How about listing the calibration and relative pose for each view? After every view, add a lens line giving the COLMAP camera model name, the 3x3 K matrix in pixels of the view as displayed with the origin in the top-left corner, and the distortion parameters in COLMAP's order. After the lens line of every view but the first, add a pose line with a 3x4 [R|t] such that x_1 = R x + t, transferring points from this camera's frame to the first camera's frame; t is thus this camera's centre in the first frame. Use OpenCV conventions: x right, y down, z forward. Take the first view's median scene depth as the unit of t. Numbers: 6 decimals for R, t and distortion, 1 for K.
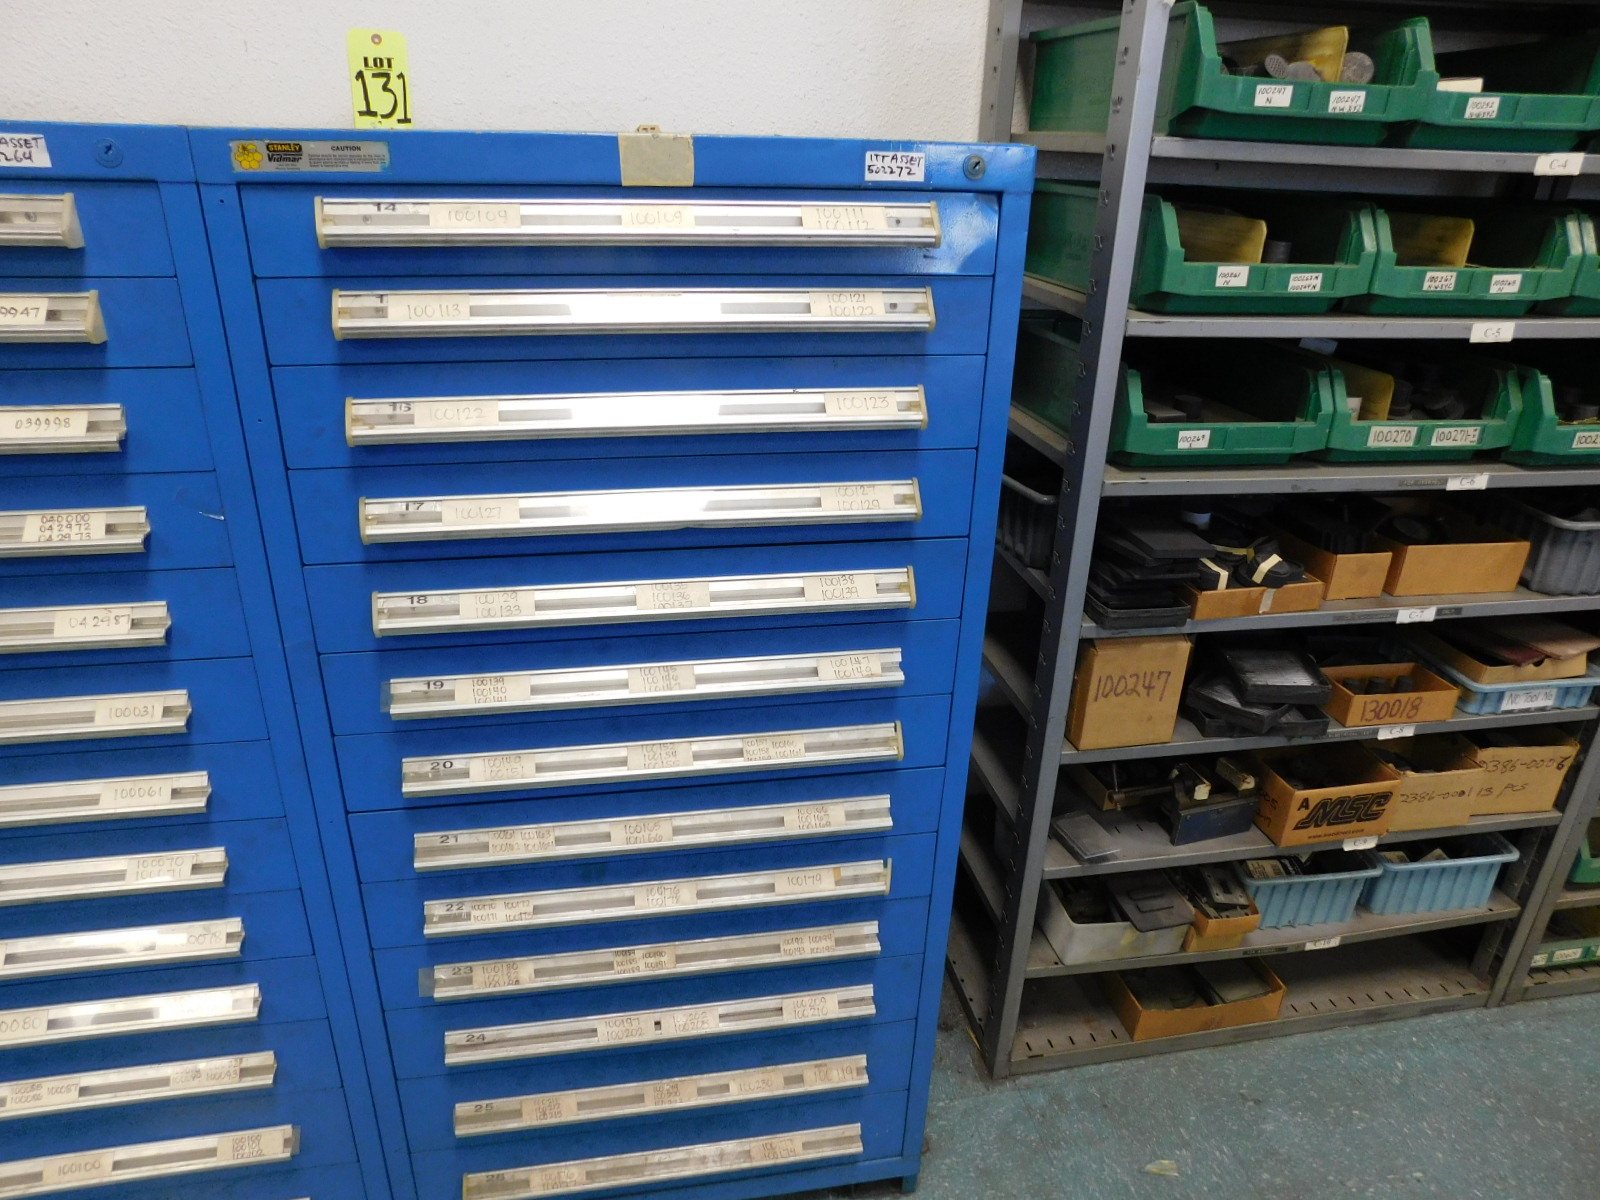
lens RADIAL K [[1043.9, 0, 798.5], [0, 1043.9, 599.6], [0, 0, 1]] dist [-0.031631, 0.000683]
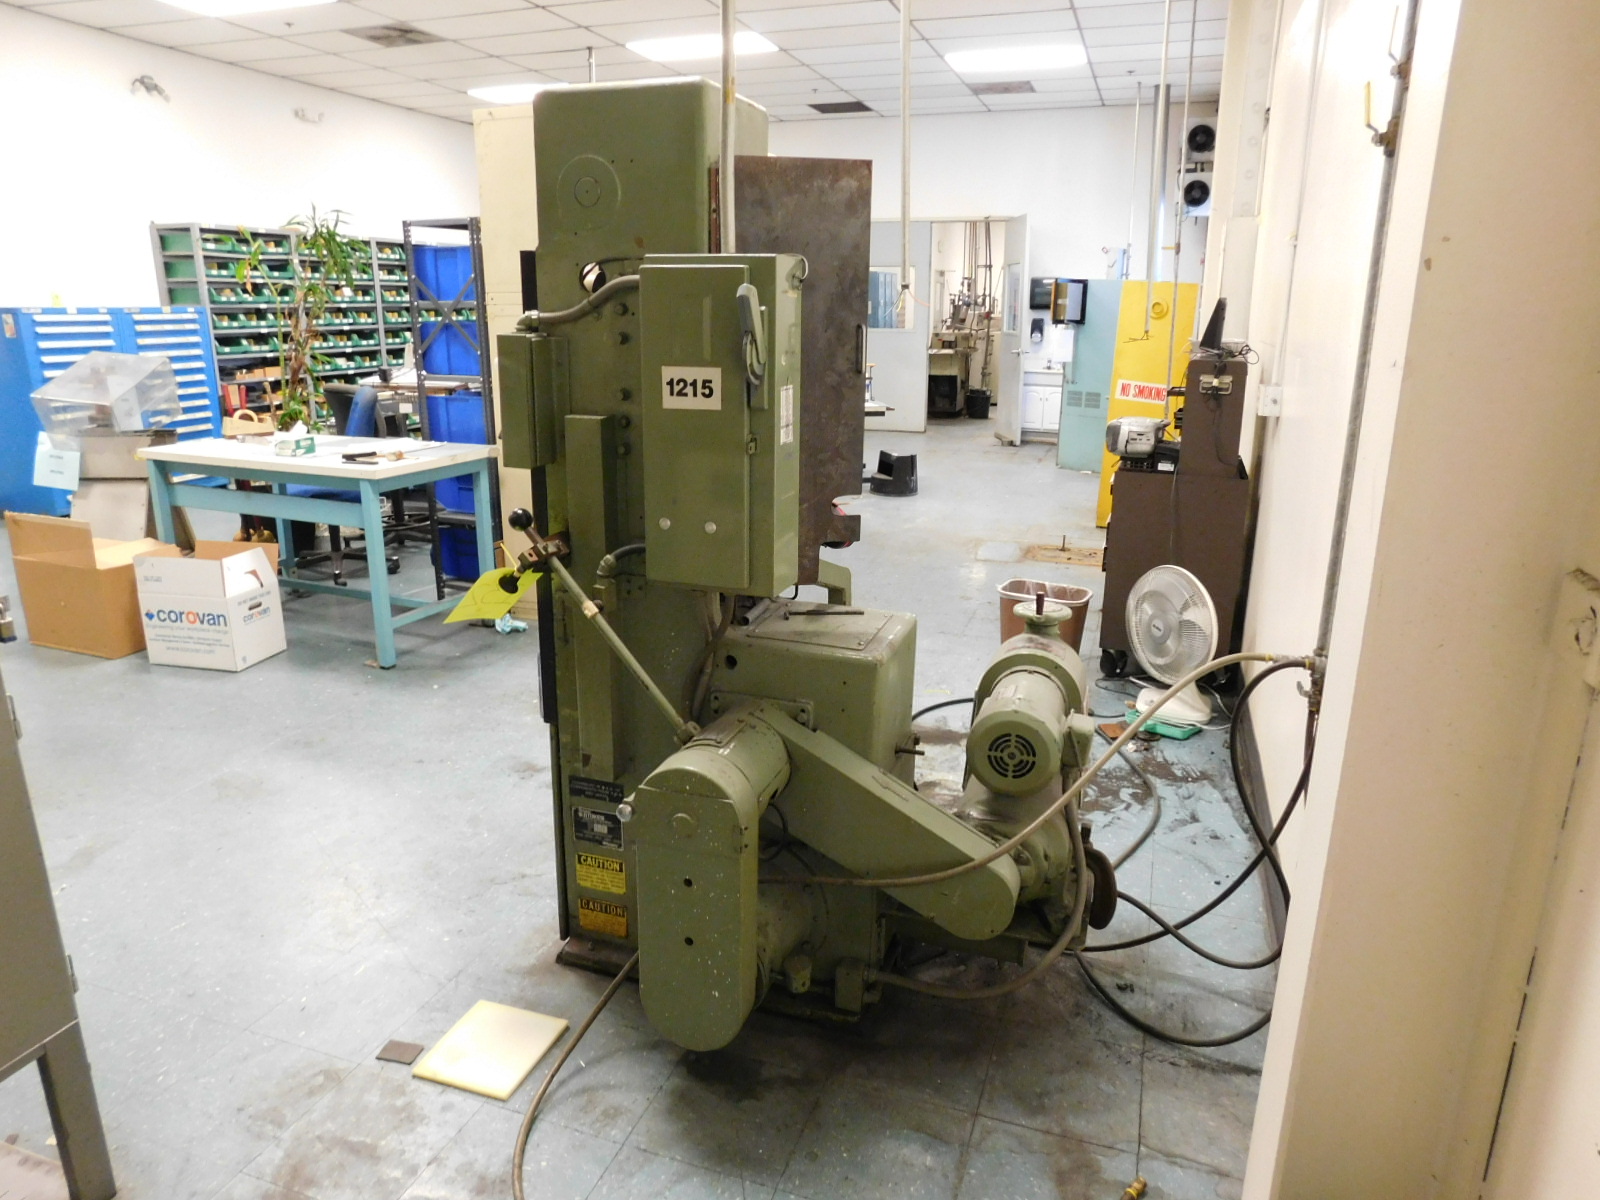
lens RADIAL K [[1043.9, 0, 797.5], [0, 1043.9, 599.0], [0, 0, 1]] dist [-0.031631, 0.000683]
pose [[0.481809, -0.261022, 0.836497, -3.807299], [0.366442, 0.927145, 0.078243, 2.152411], [-0.795978, 0.268830, 0.542356, -5.042201]]
